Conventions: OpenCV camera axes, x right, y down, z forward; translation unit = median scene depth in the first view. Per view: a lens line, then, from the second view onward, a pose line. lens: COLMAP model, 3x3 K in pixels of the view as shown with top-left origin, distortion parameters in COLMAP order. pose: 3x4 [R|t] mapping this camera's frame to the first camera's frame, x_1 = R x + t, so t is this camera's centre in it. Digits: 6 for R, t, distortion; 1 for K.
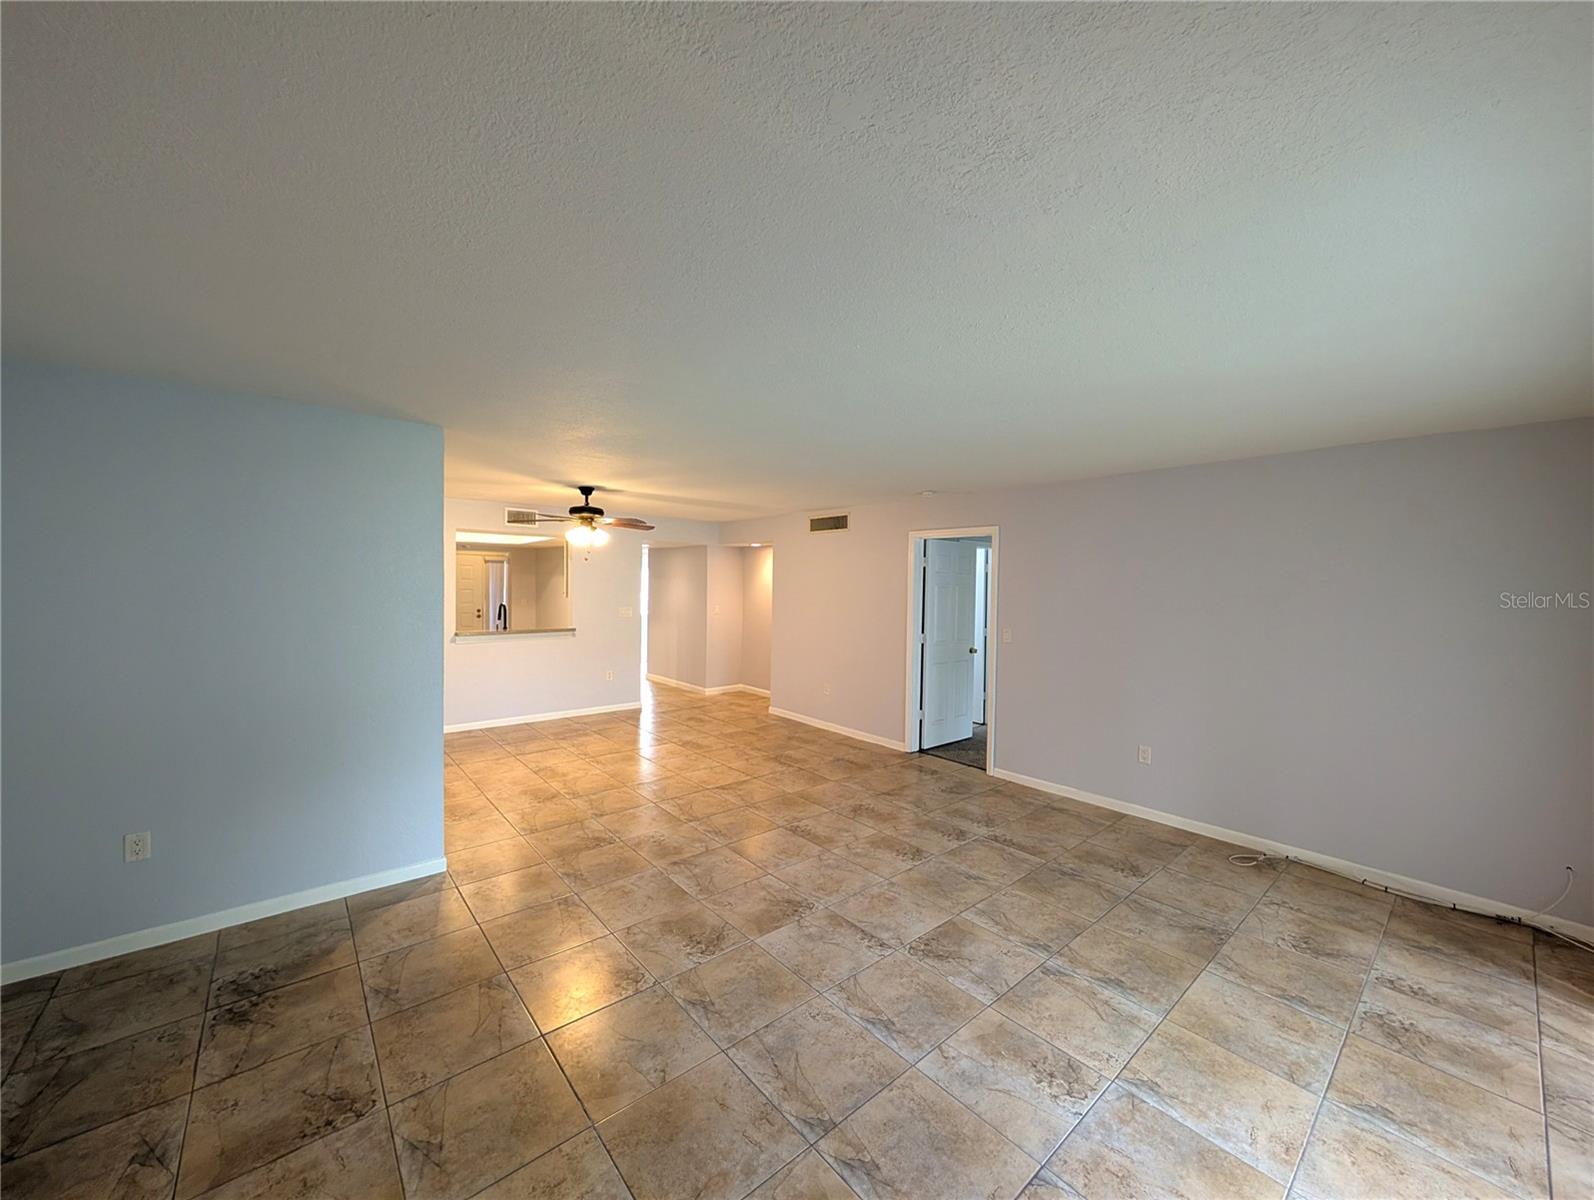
lens RADIAL K [[604.0, 0, 806.3], [0, 604.0, 593.6], [0, 0, 1]] dist [-0.001565, -0.000066]
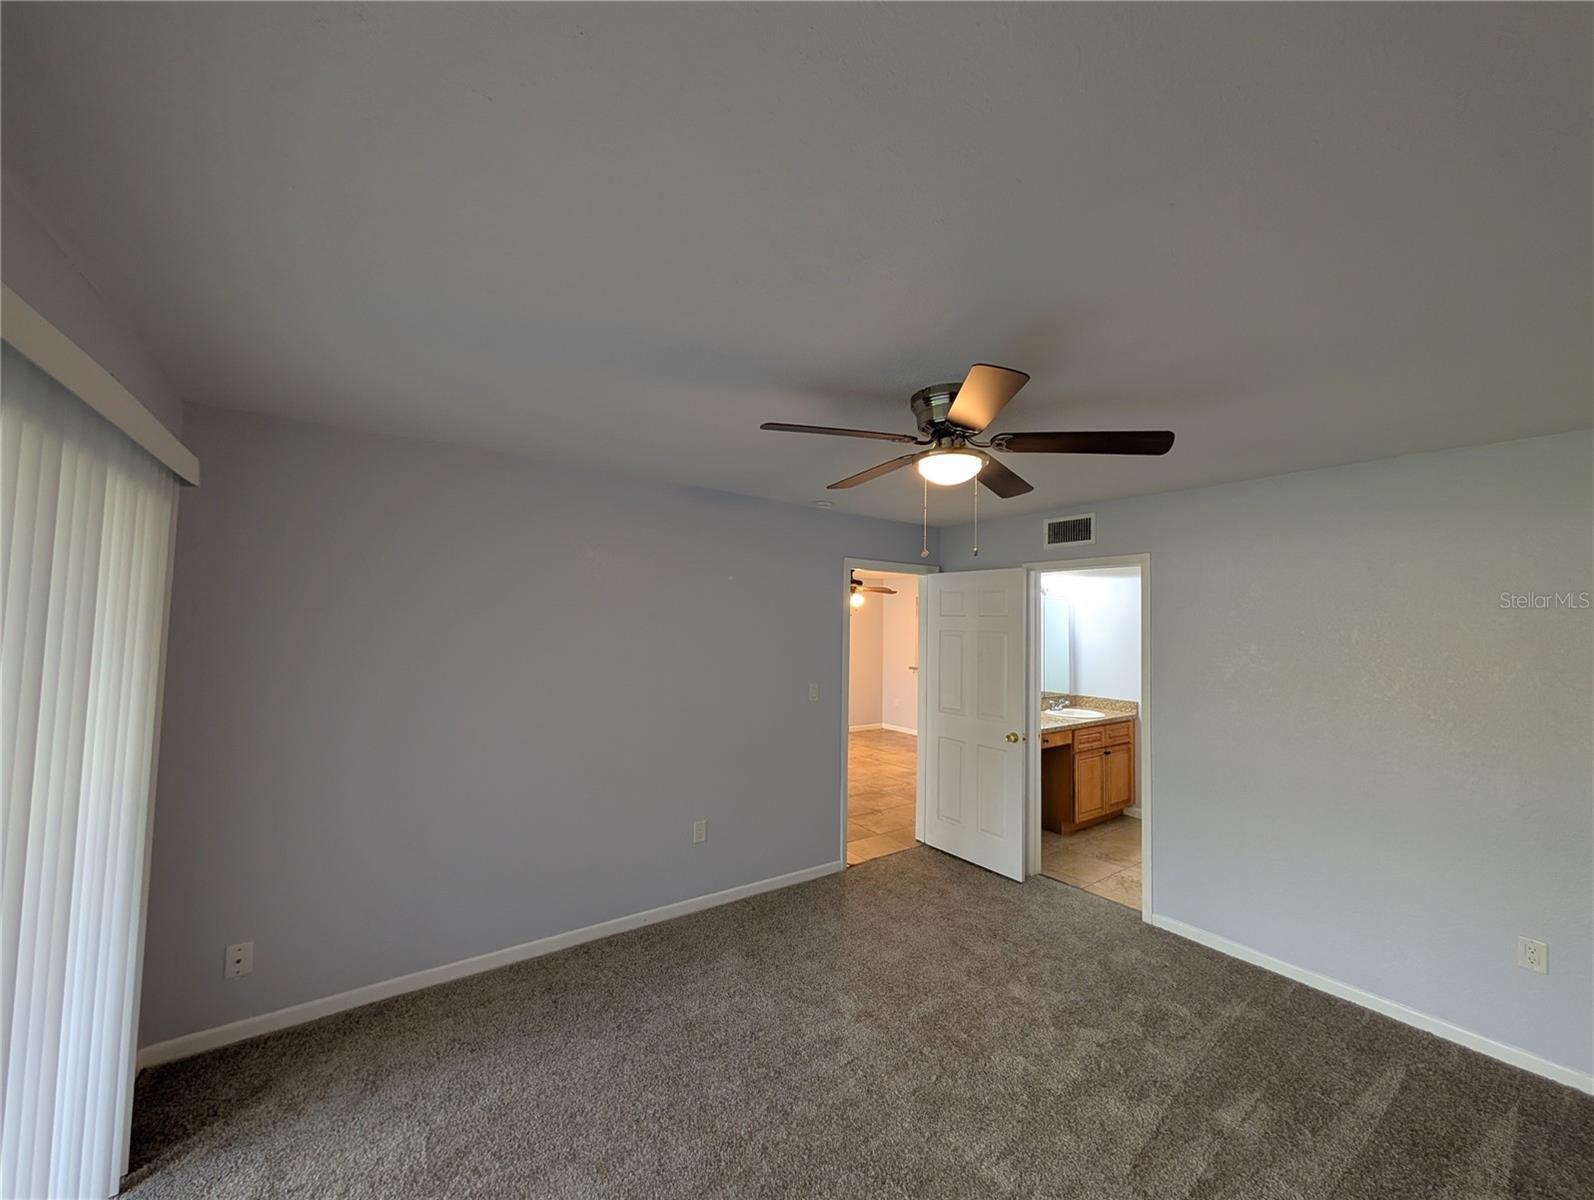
lens RADIAL K [[611.2, 0, 794.1], [0, 611.2, 595.5], [0, 0, 1]] dist [-0.000818, 0.000299]
pose [[-0.086900, -0.061670, -0.994306, 1.963983], [-0.042488, 0.997403, -0.058149, -0.023037], [0.995311, 0.037193, -0.089295, 1.706862]]
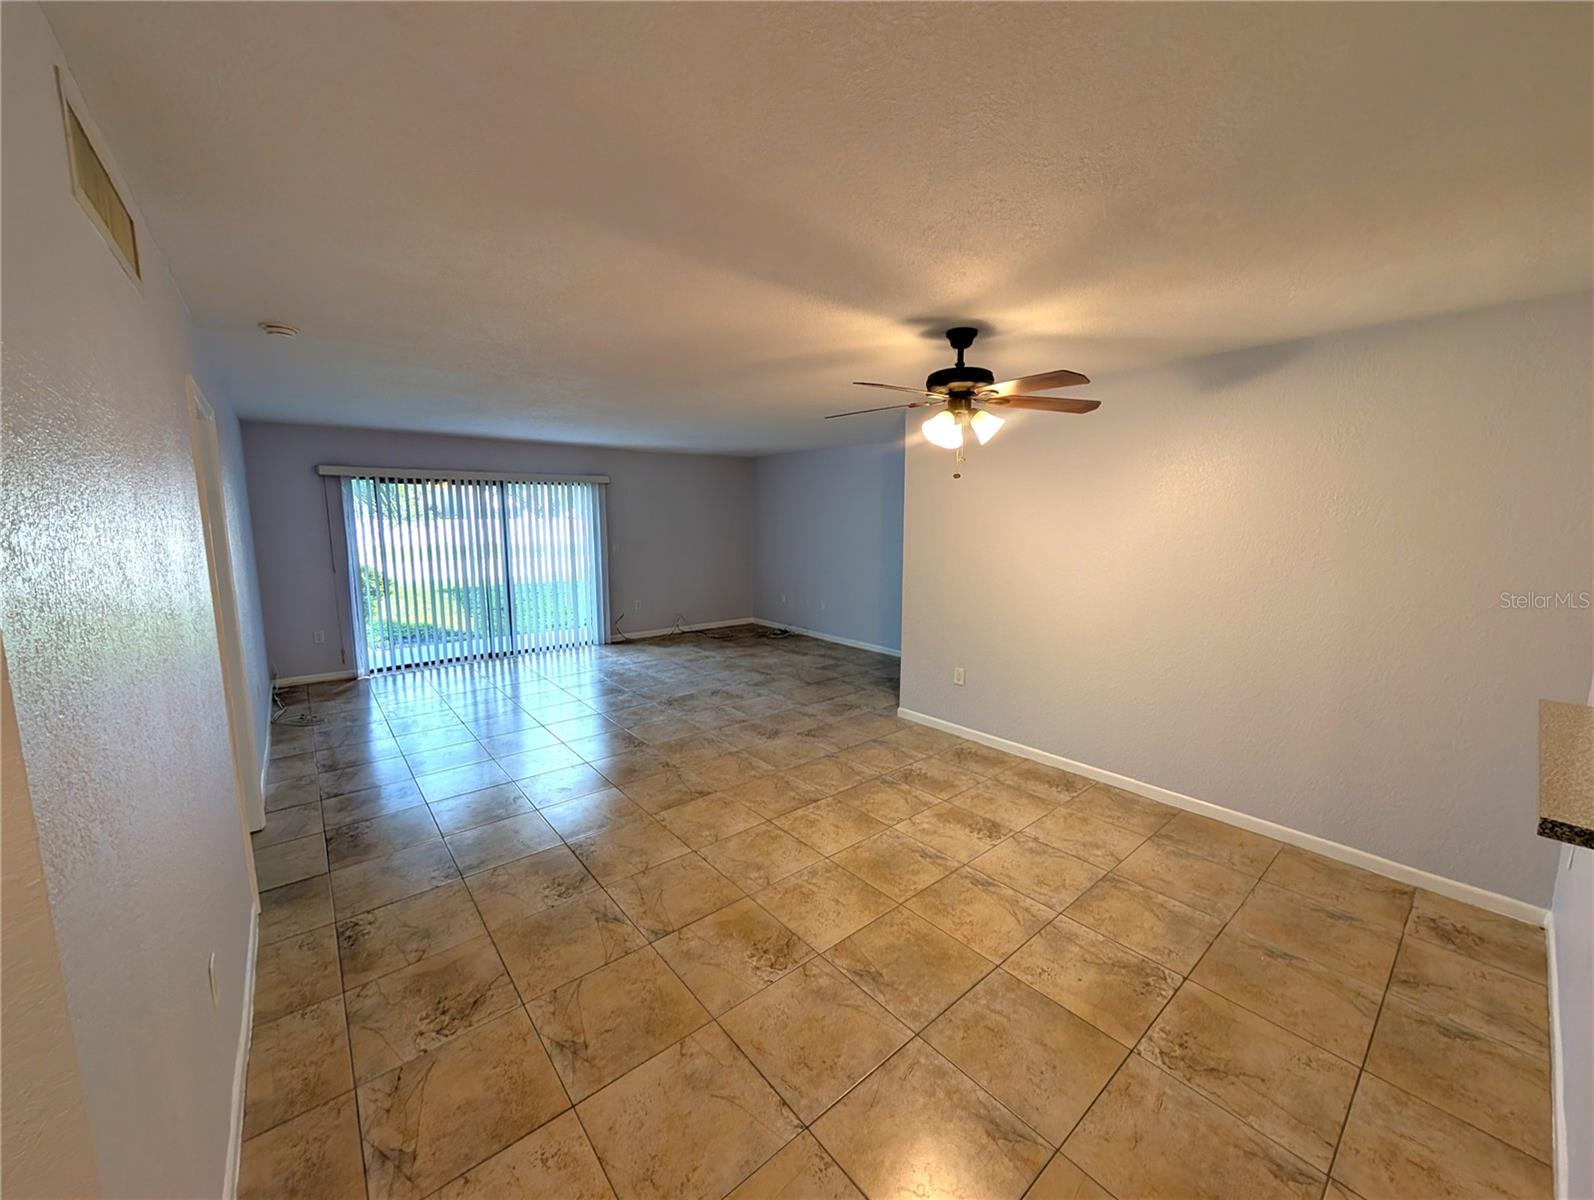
lens RADIAL K [[611.2, 0, 794.1], [0, 611.2, 595.5], [0, 0, 1]] dist [-0.000818, 0.000299]
pose [[-0.999395, -0.018485, 0.029469, -0.417688], [-0.013863, 0.988595, 0.149962, -0.053400], [-0.031905, 0.149463, -0.988252, 2.638084]]
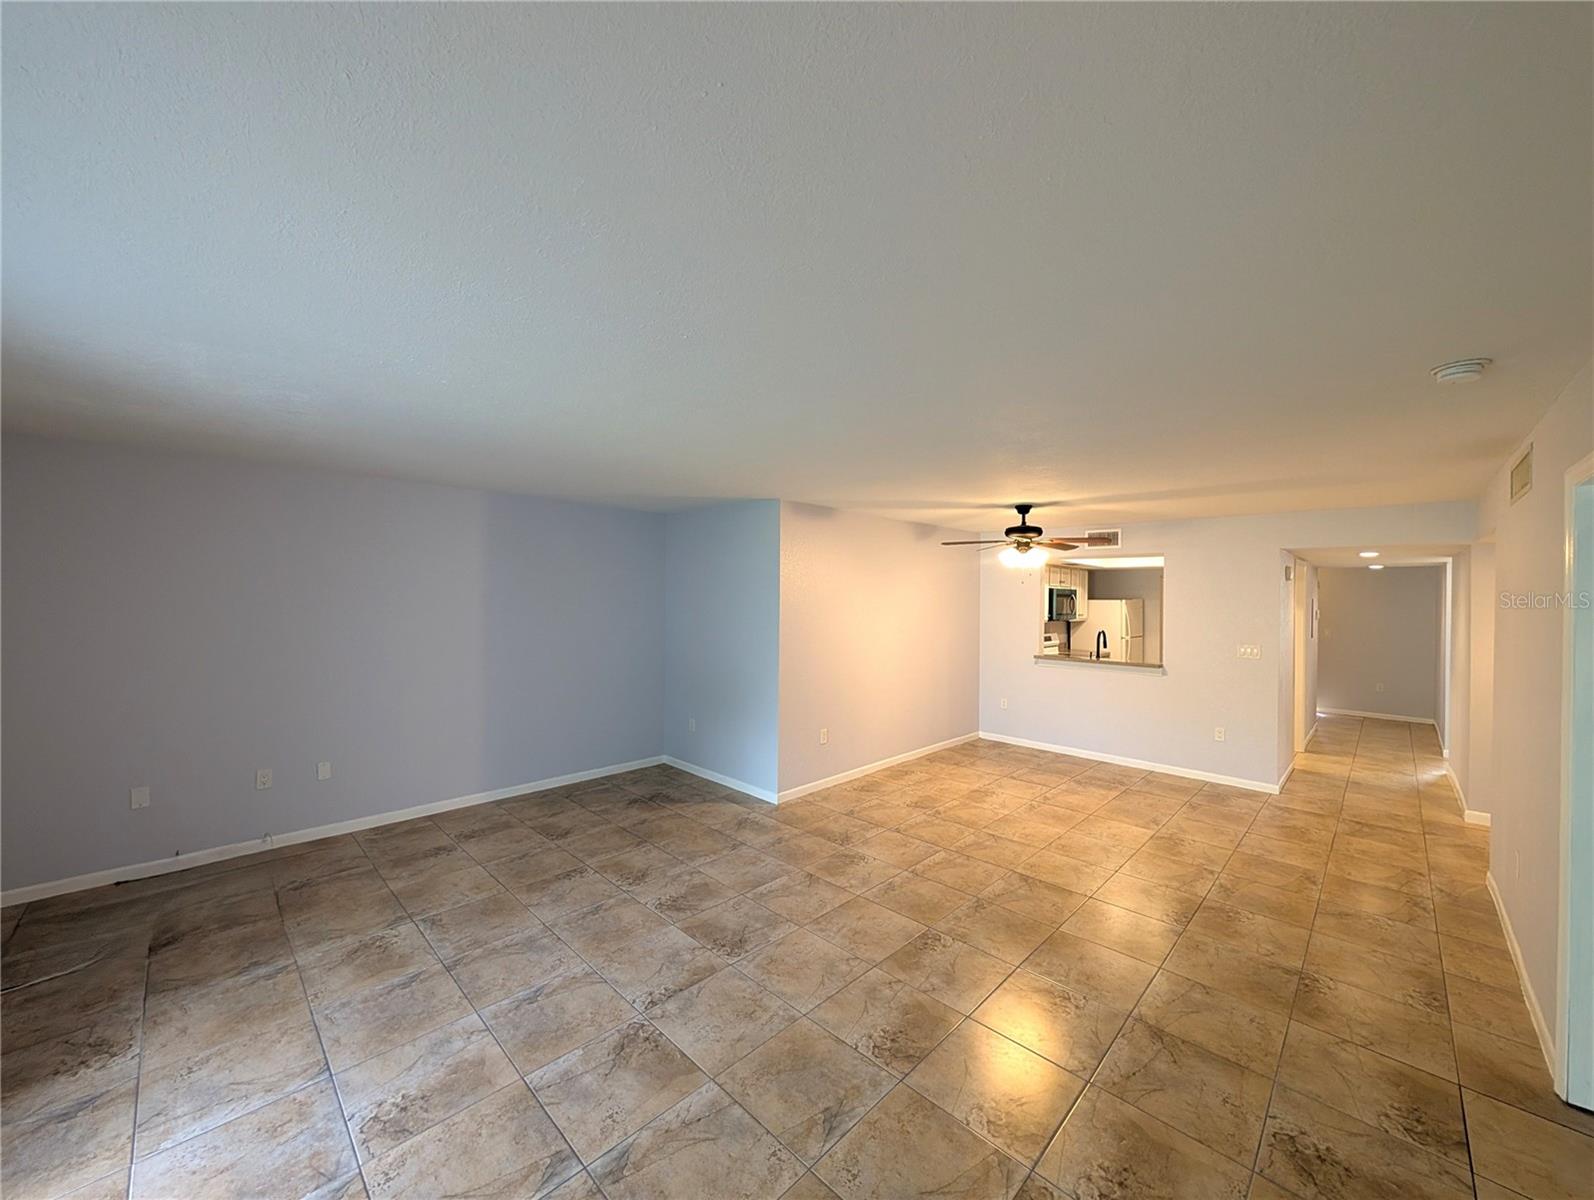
lens RADIAL K [[611.2, 0, 794.1], [0, 611.2, 595.5], [0, 0, 1]] dist [-0.000818, 0.000299]
pose [[0.079407, -0.014085, -0.996743, 0.938223], [-0.032437, 0.999334, -0.016706, -0.016068], [0.996314, 0.033658, 0.078897, 0.988229]]
